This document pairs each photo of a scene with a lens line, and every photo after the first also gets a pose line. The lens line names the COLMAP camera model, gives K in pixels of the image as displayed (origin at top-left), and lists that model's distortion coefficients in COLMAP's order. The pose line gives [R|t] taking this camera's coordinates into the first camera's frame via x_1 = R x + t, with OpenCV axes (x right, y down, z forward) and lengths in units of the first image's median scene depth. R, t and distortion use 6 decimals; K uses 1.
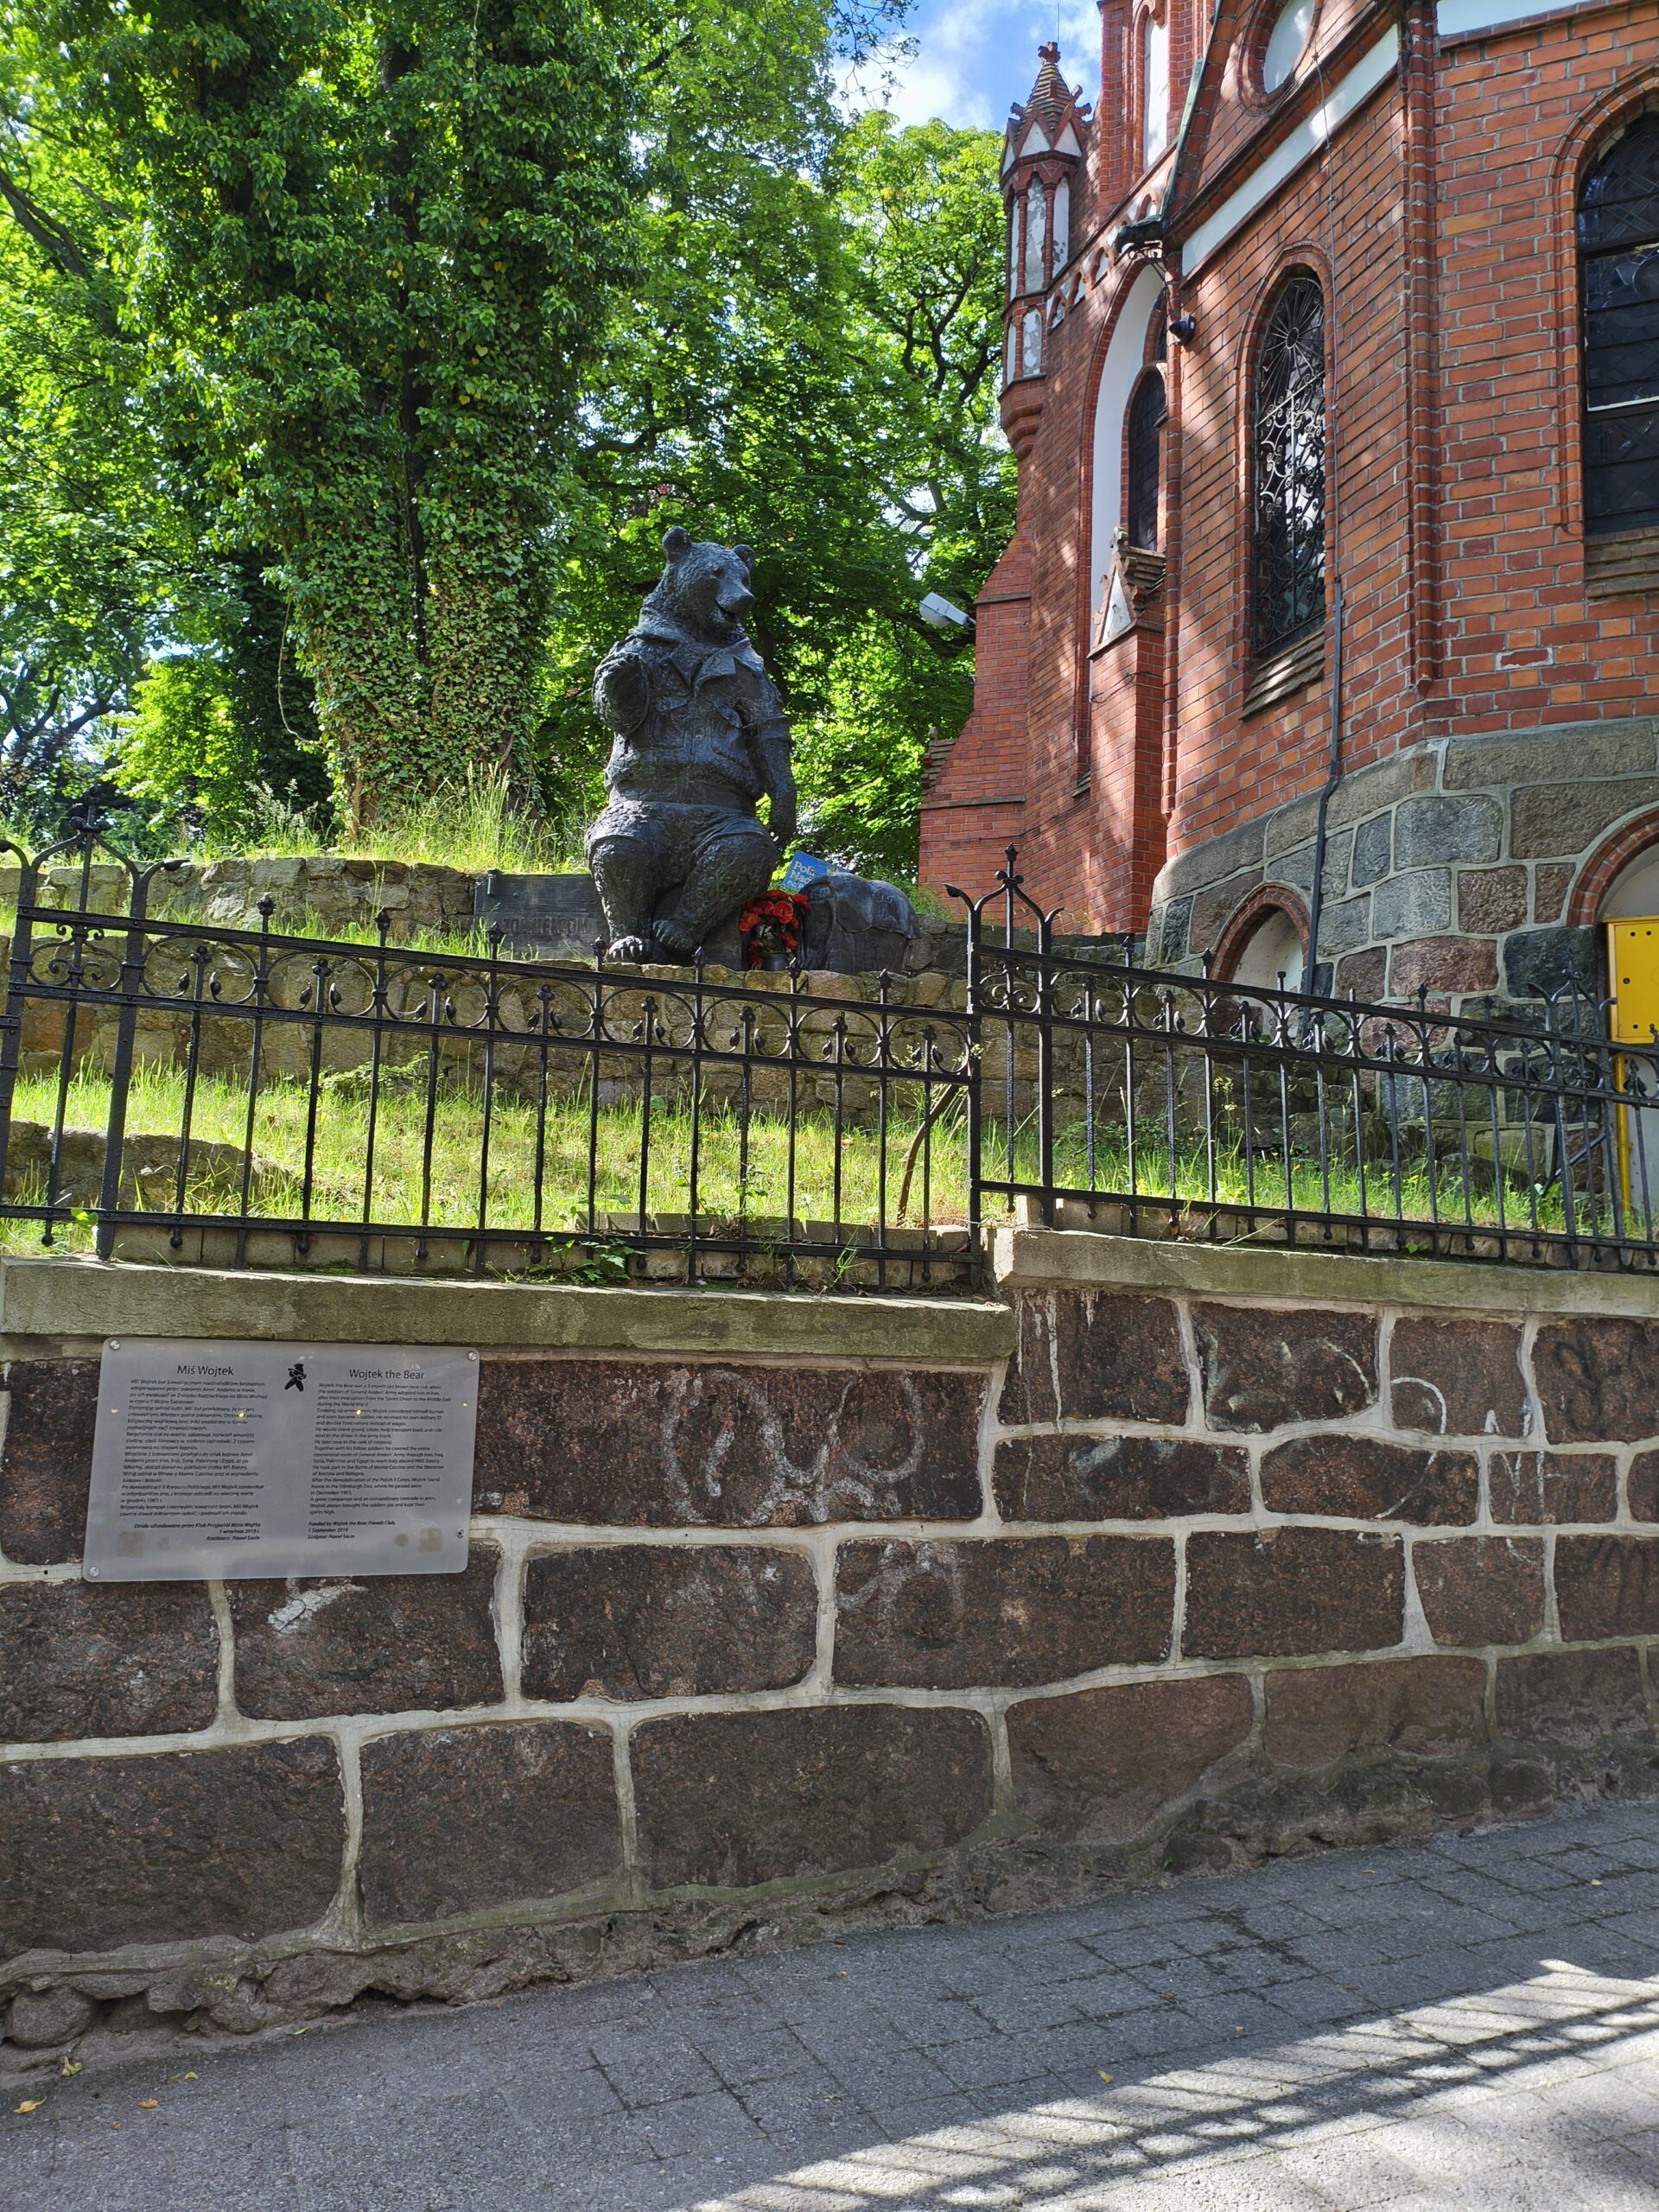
lens RADIAL K [[1686.9, 0, 829.5], [0, 1686.9, 1106.0], [0, 0, 1]] dist [0.105515, -0.186529]
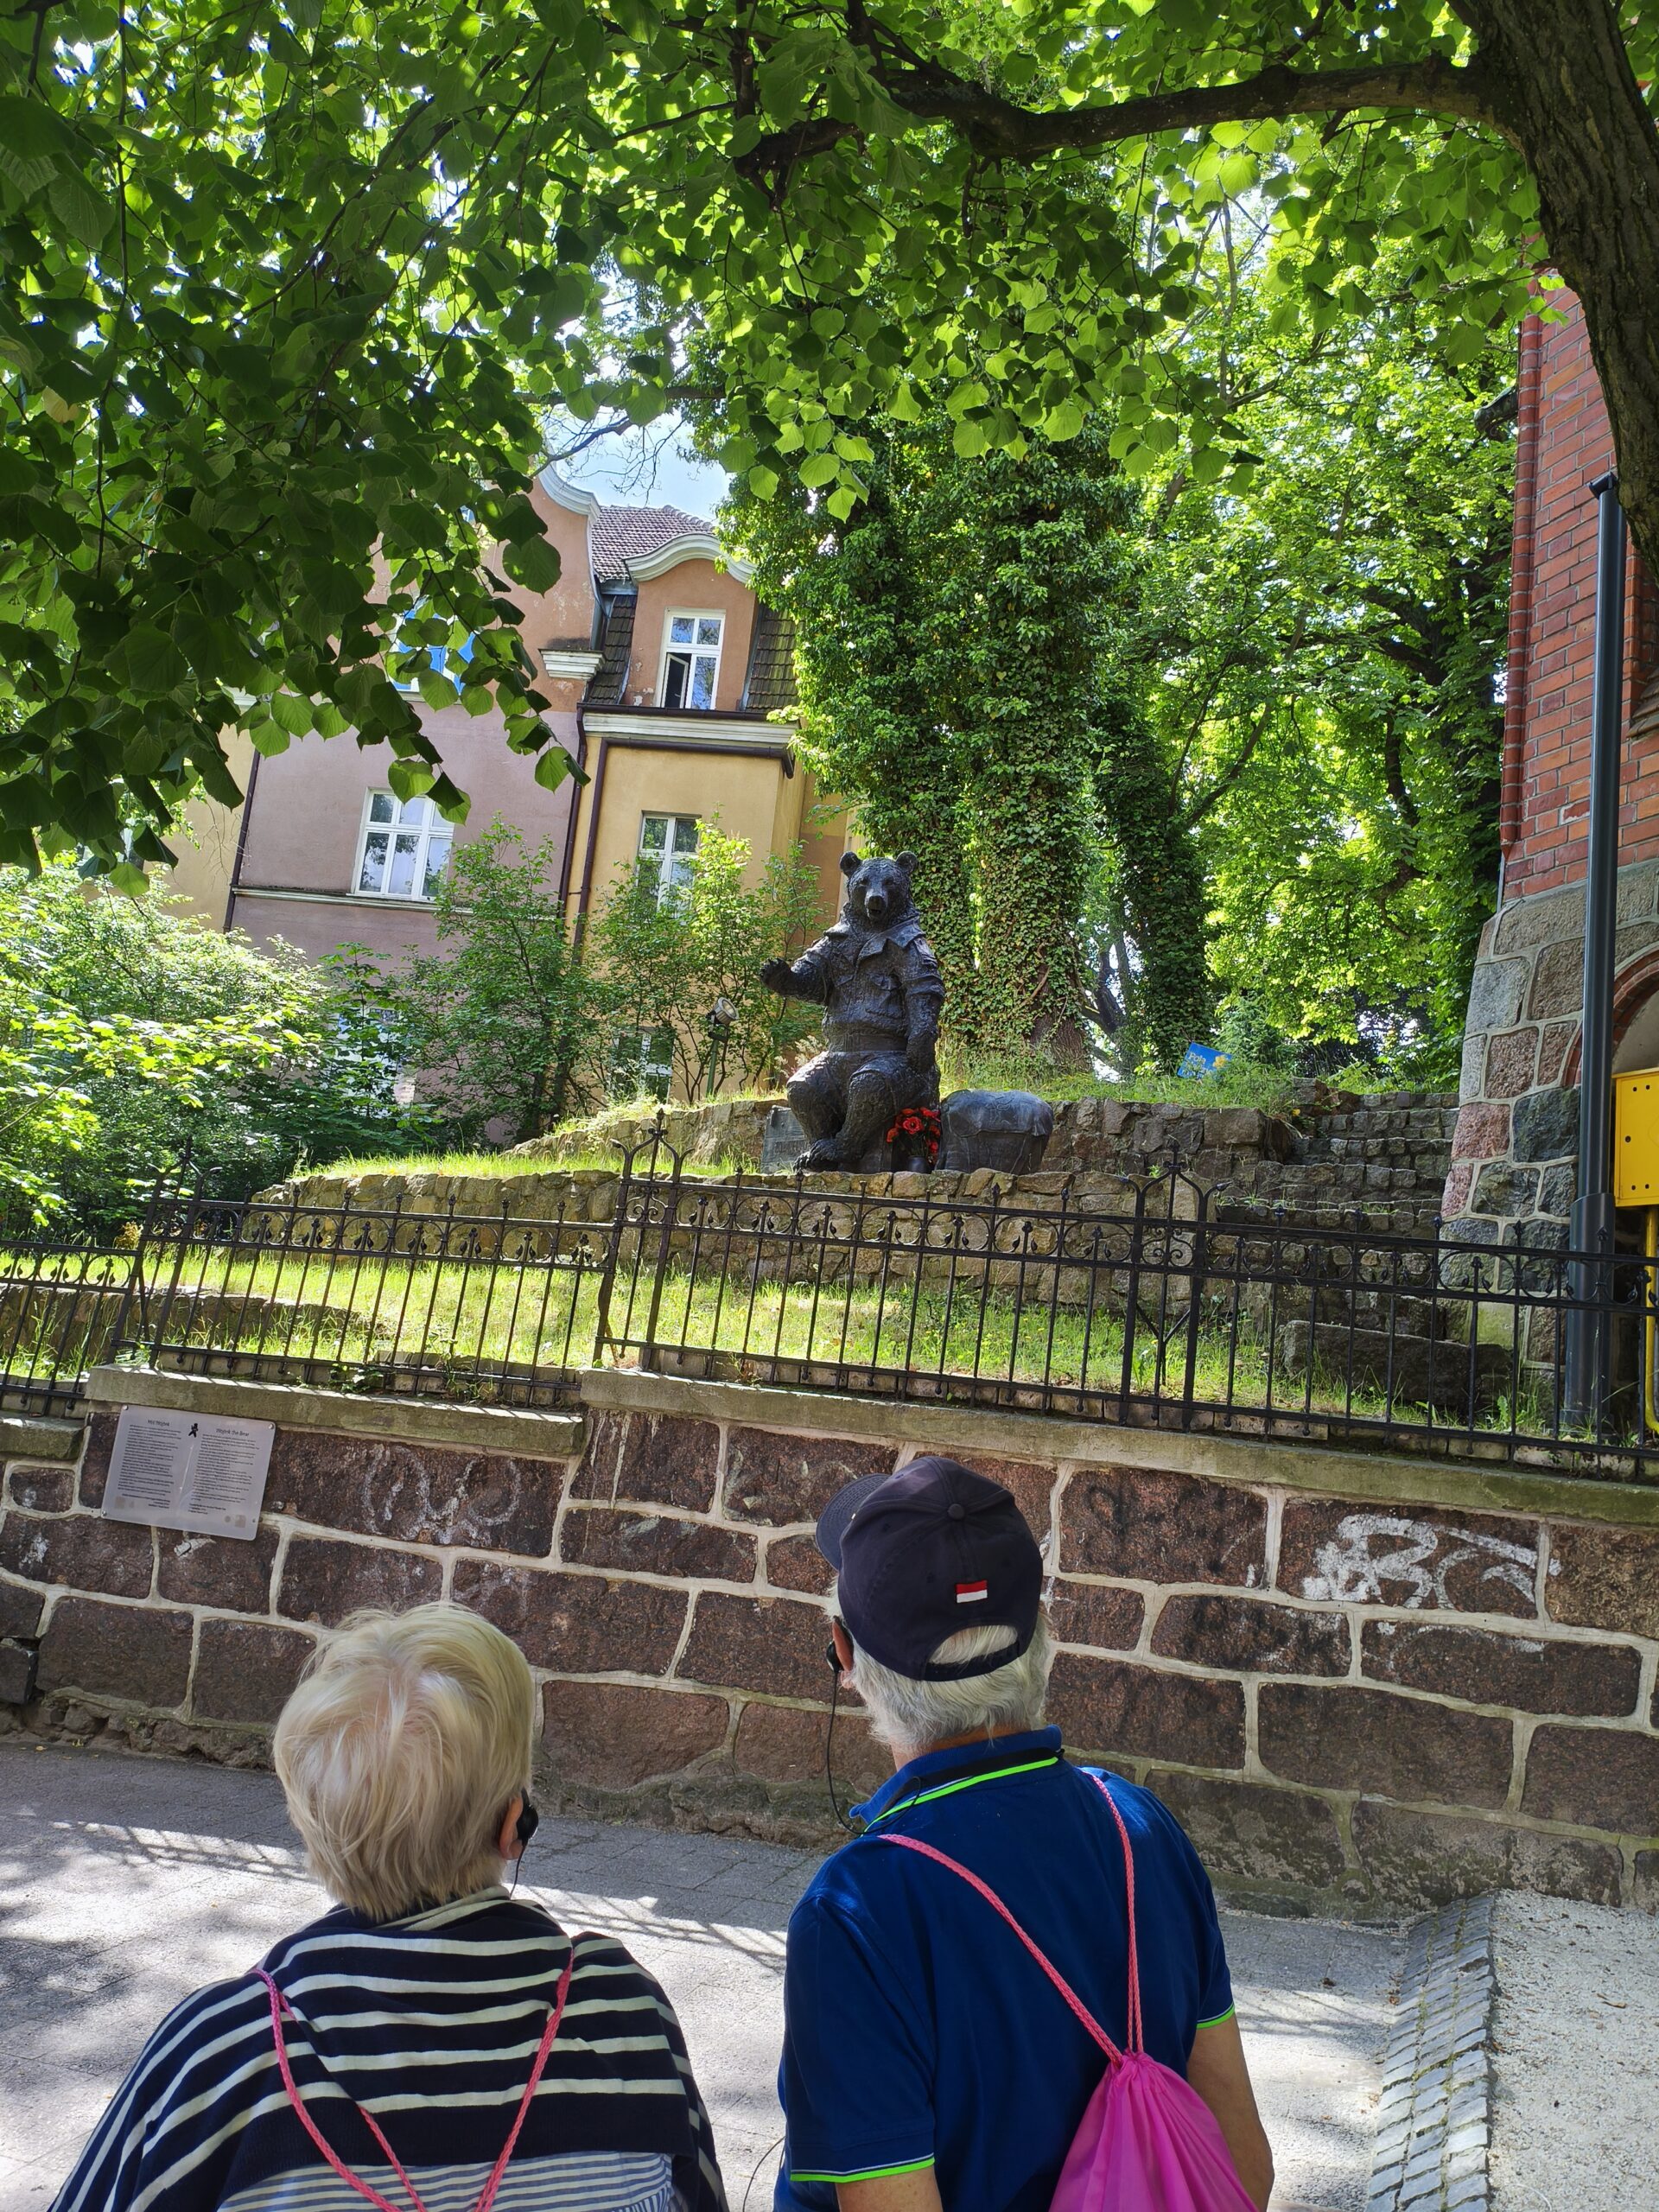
lens RADIAL K [[1686.9, 0, 829.5], [0, 1686.9, 1106.0], [0, 0, 1]] dist [0.105515, -0.186529]
pose [[0.730870, -0.074023, -0.678490, 1.284195], [0.015423, 0.995639, -0.092010, -0.019058], [0.682342, 0.056783, 0.728824, 0.018839]]
